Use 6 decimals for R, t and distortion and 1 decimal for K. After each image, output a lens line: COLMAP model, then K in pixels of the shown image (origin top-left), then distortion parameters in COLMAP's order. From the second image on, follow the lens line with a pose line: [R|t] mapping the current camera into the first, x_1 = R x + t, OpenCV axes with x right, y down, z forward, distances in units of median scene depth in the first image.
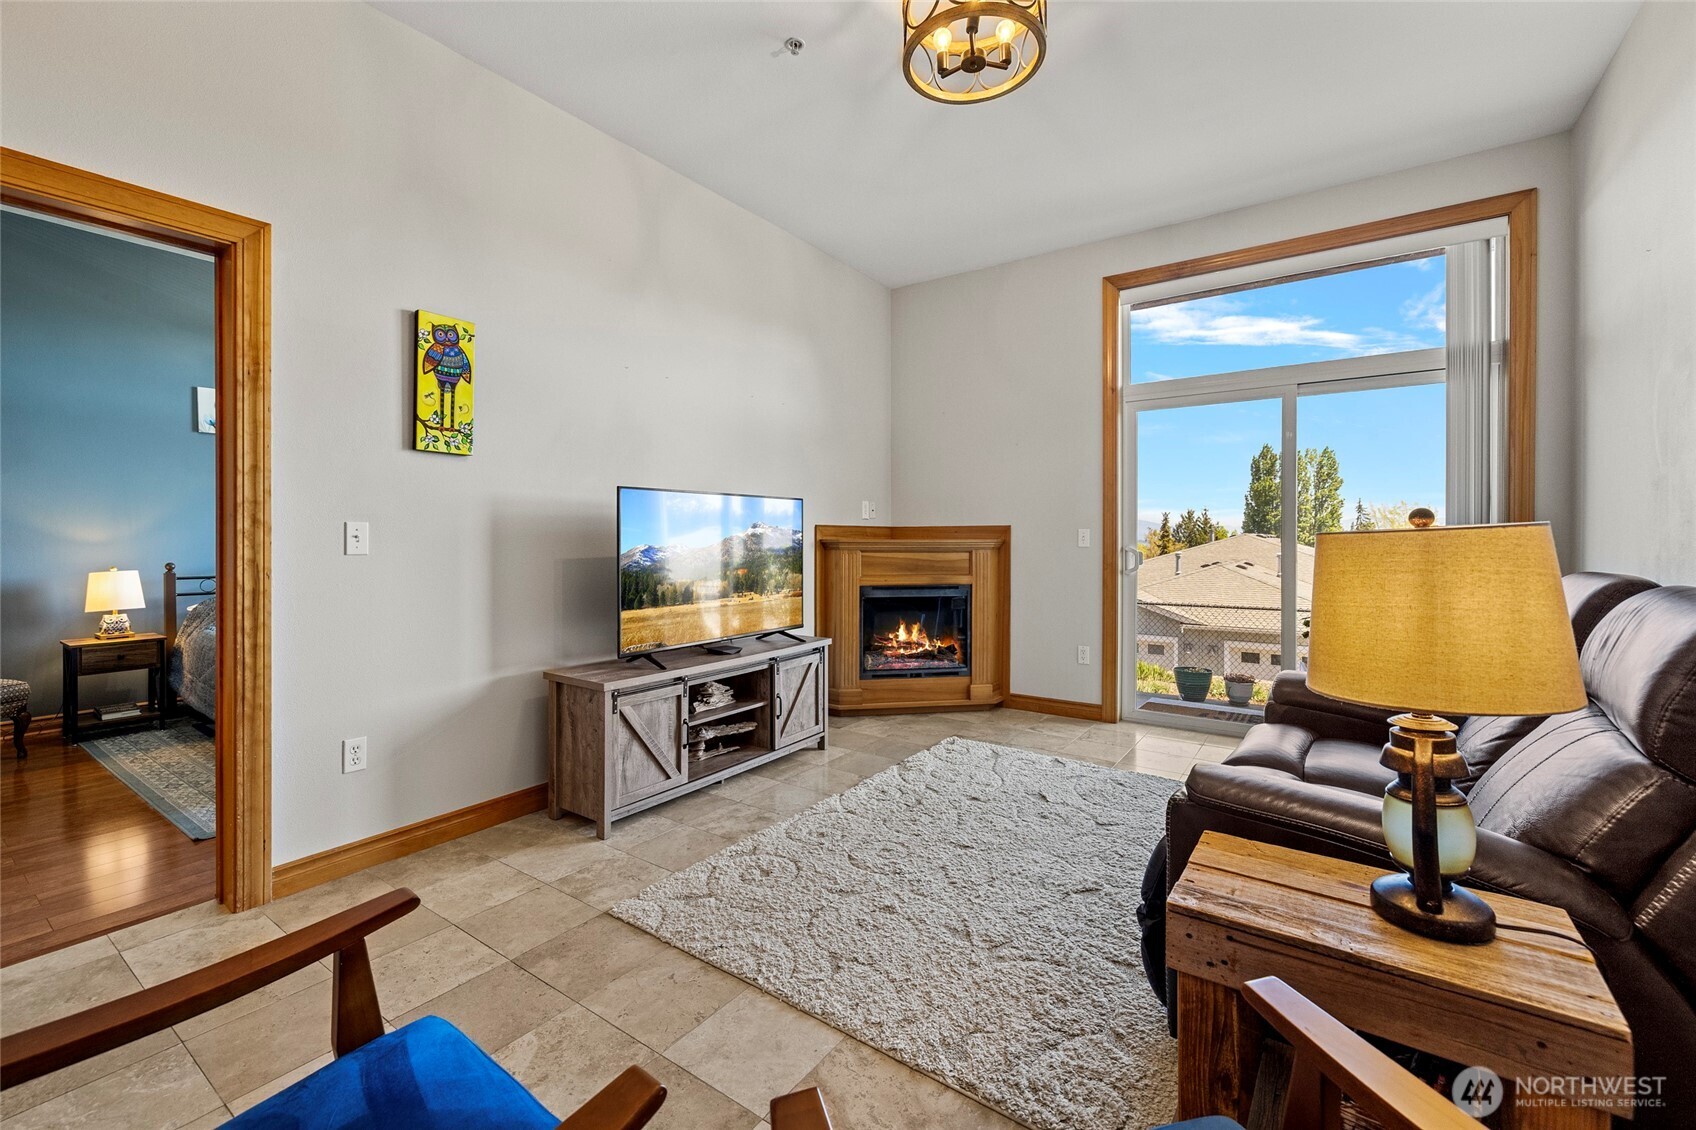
lens RADIAL K [[714.0, 0, 837.7], [0, 714.0, 539.0], [0, 0, 1]] dist [0.000993, -0.000259]
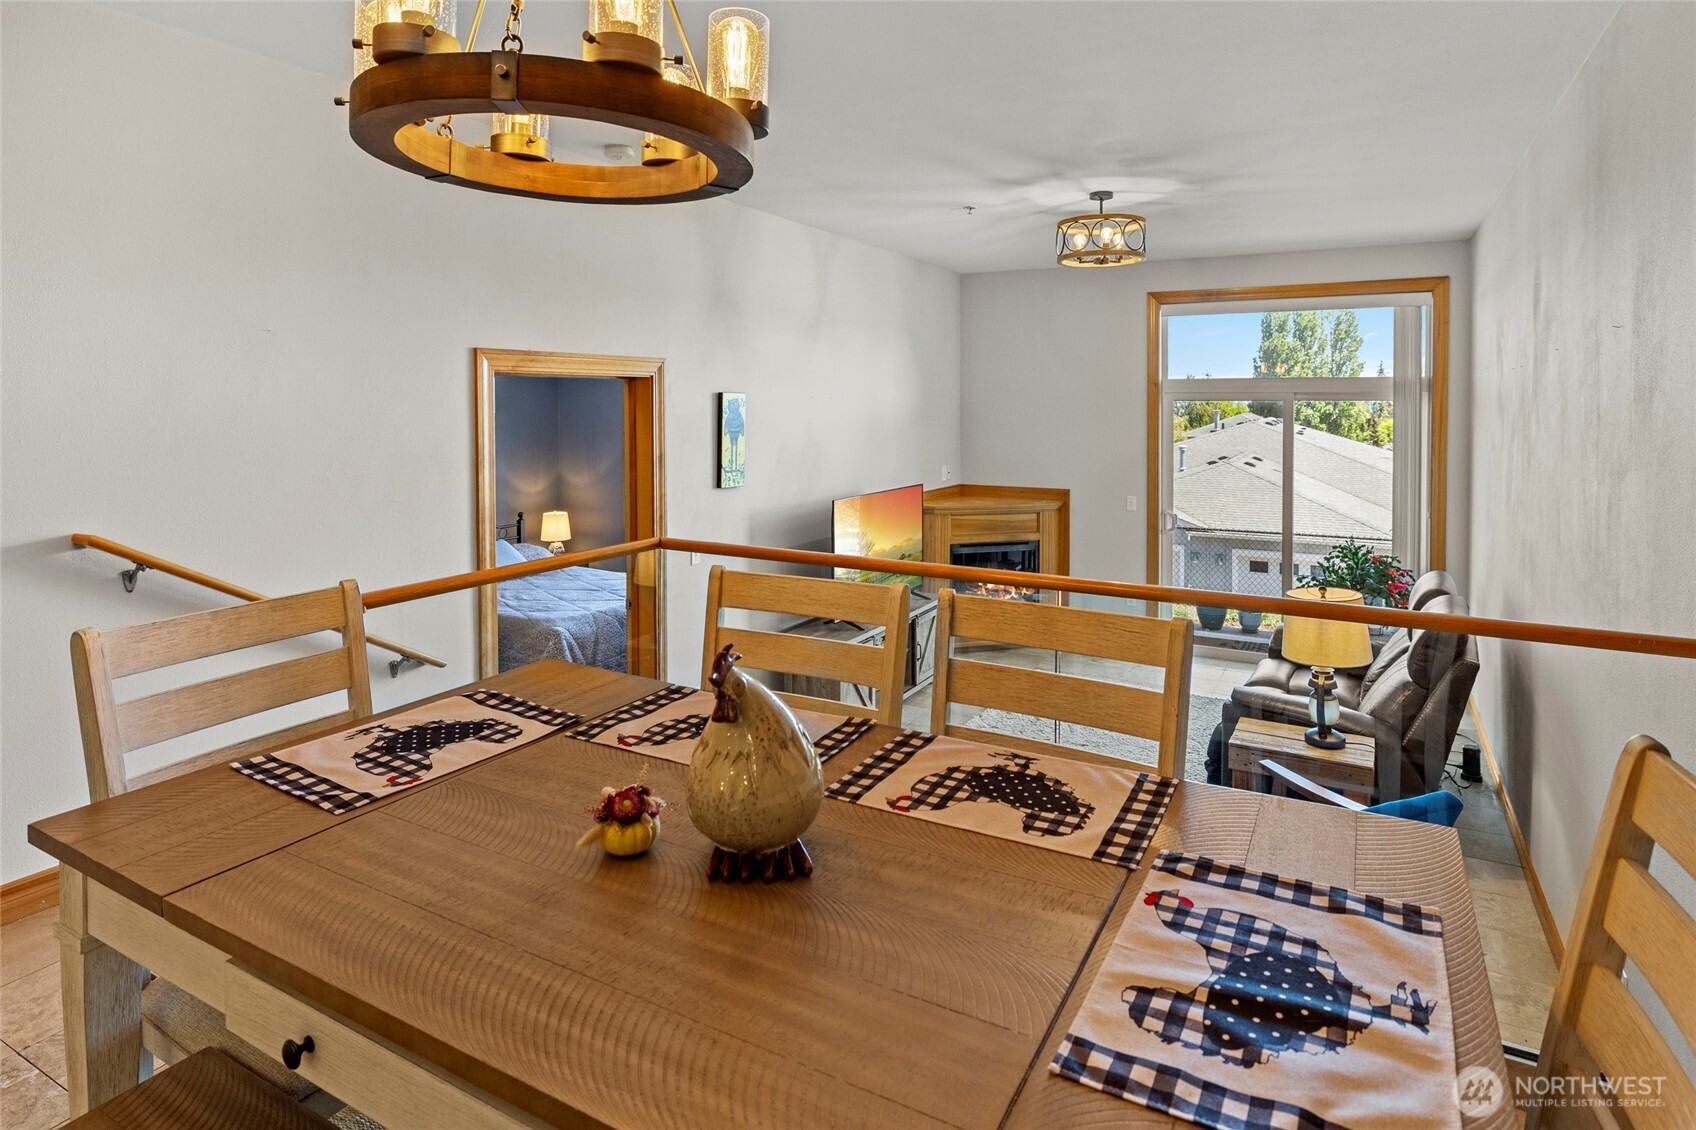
lens RADIAL K [[930.5, 0, 850.2], [0, 930.5, 406.2], [0, 0, 1]] dist [-0.005027, 0.000124]
pose [[0.993989, 0.000324, 0.109478, -0.329646], [-0.000838, 0.999989, 0.004652, -0.186237], [-0.109476, -0.004716, 0.993978, -0.566402]]
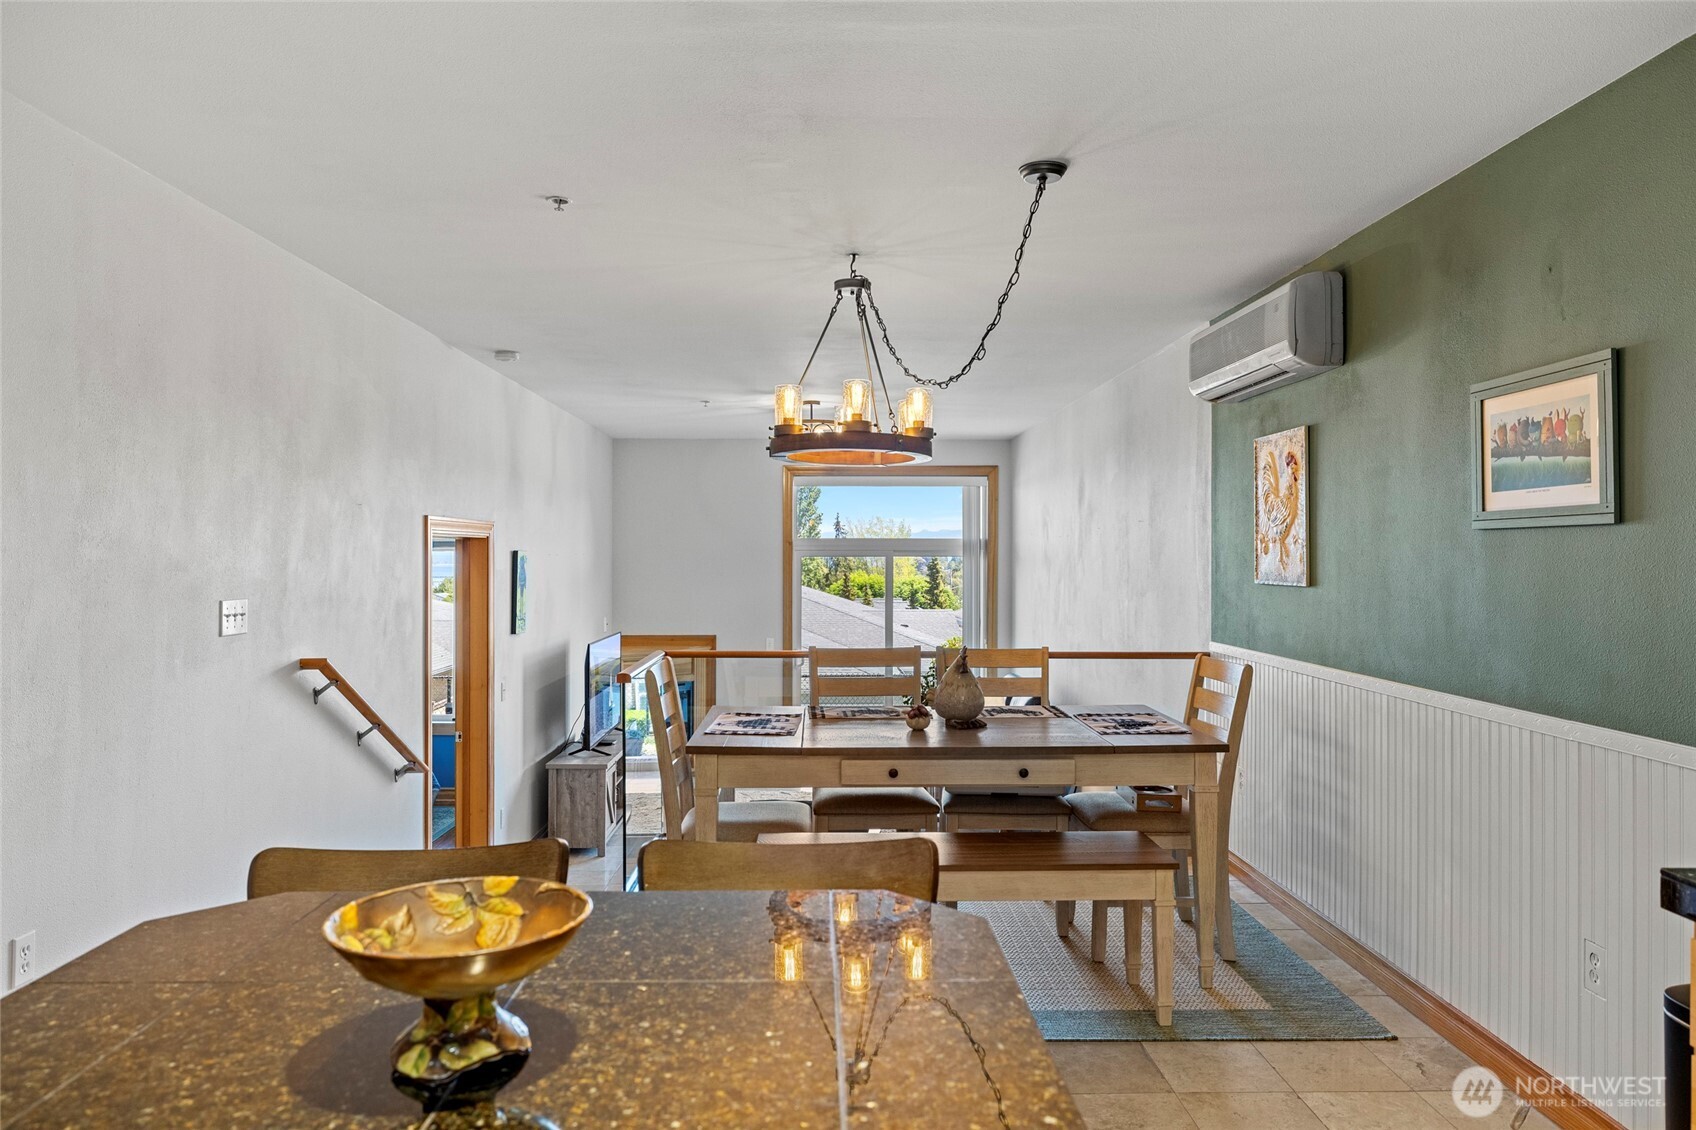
lens RADIAL K [[1133.6, 0, 842.8], [0, 1133.6, 549.5], [0, 0, 1]] dist [0.006069, -0.000523]
pose [[0.801628, 0.003195, 0.597815, -0.962879], [0.000486, 0.999982, -0.005997, -0.189763], [-0.597824, 0.005098, 0.801612, -0.975300]]
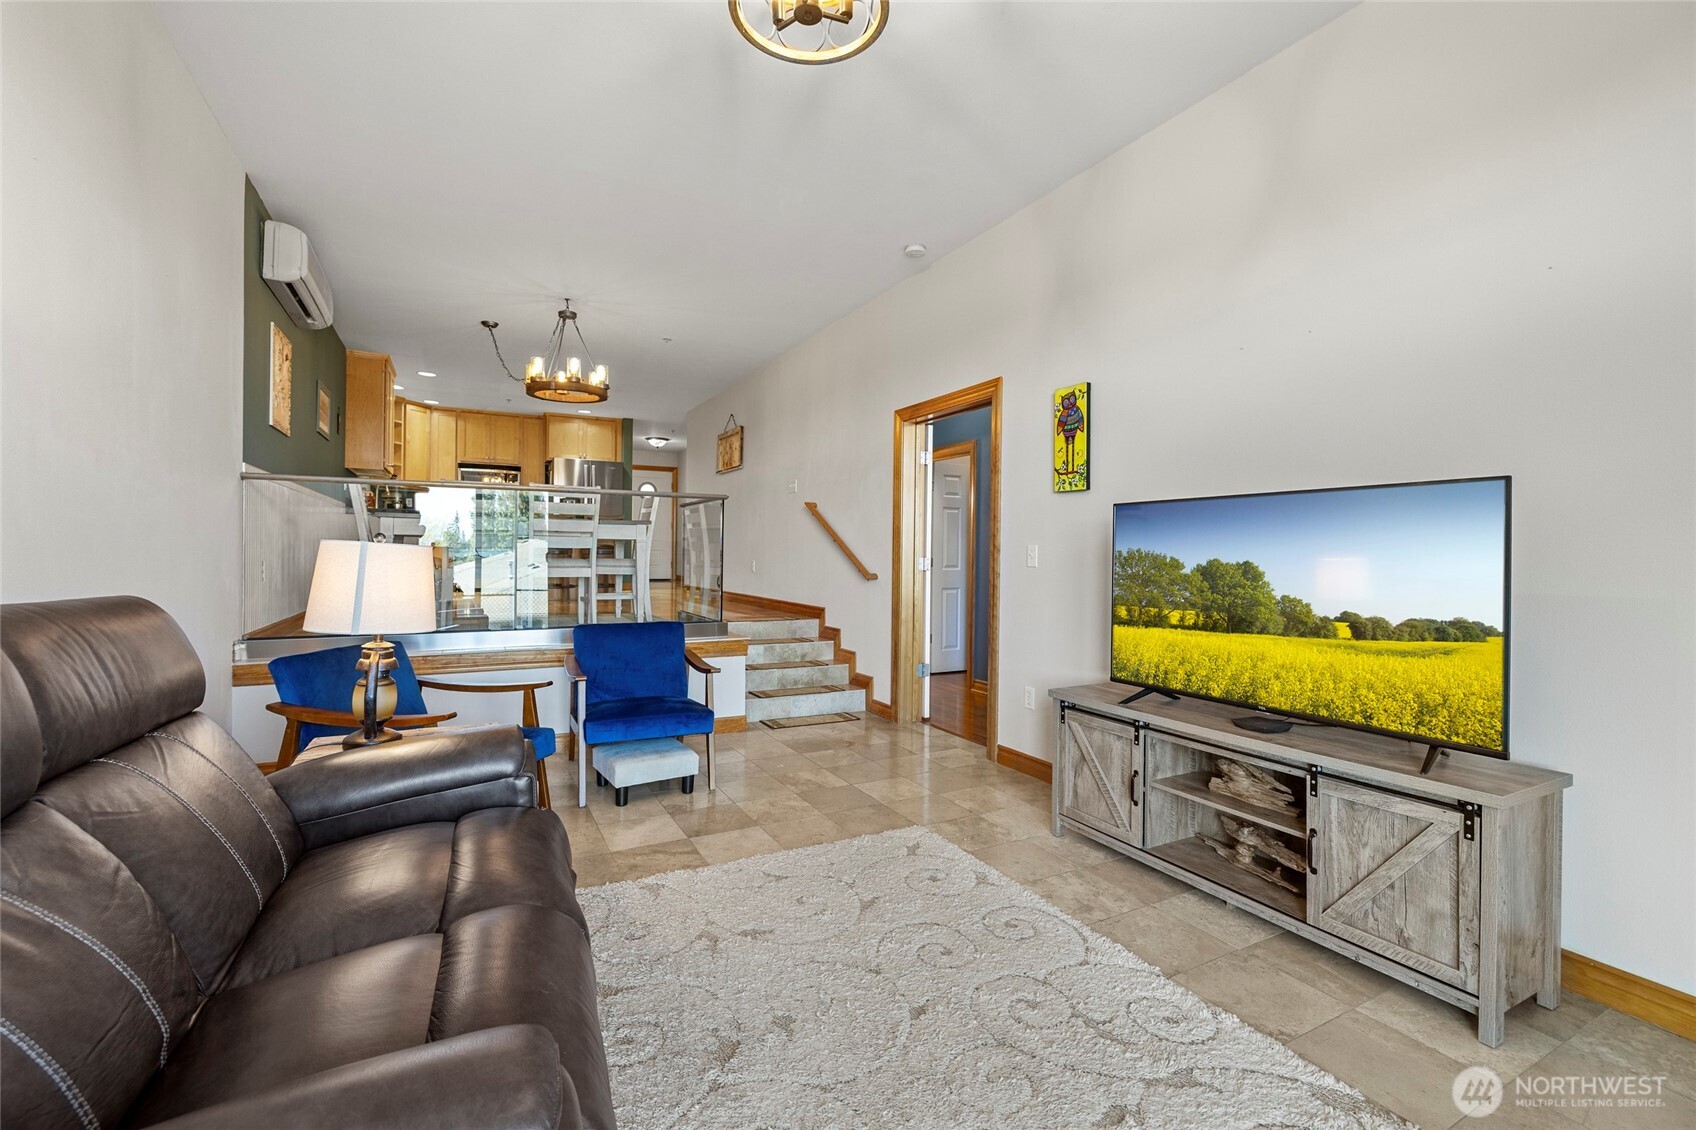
lens RADIAL K [[714.0, 0, 837.2], [0, 714.0, 555.1], [0, 0, 1]] dist [0.000993, -0.000259]
pose [[-0.452111, -0.002677, -0.891958, 0.509487], [-0.012627, 0.999914, 0.003399, -0.001843], [0.891872, 0.012800, -0.452106, 0.769355]]
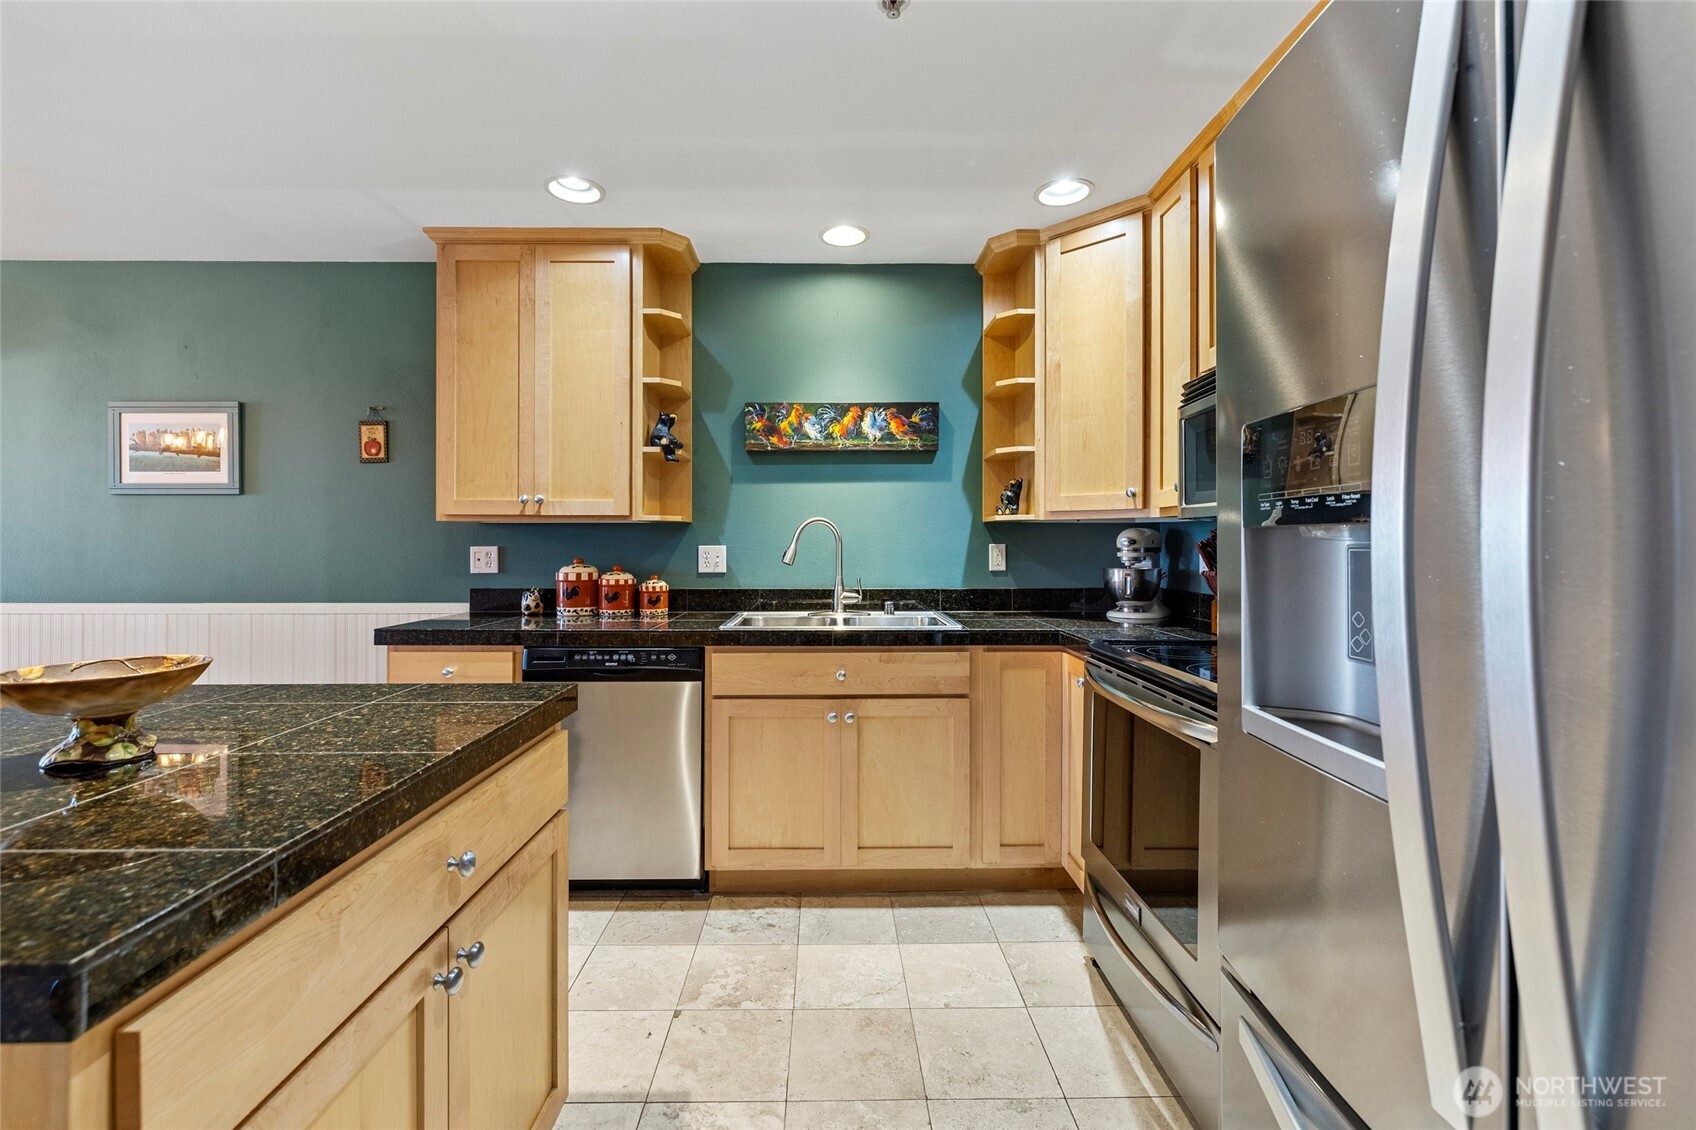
lens RADIAL K [[714.0, 0, 835.4], [0, 714.0, 540.5], [0, 0, 1]] dist [0.000993, -0.000259]
pose [[-0.586028, 0.006214, 0.810267, -1.205217], [0.001539, 0.999977, -0.006556, -0.155212], [-0.810289, -0.002594, -0.586024, -0.803991]]
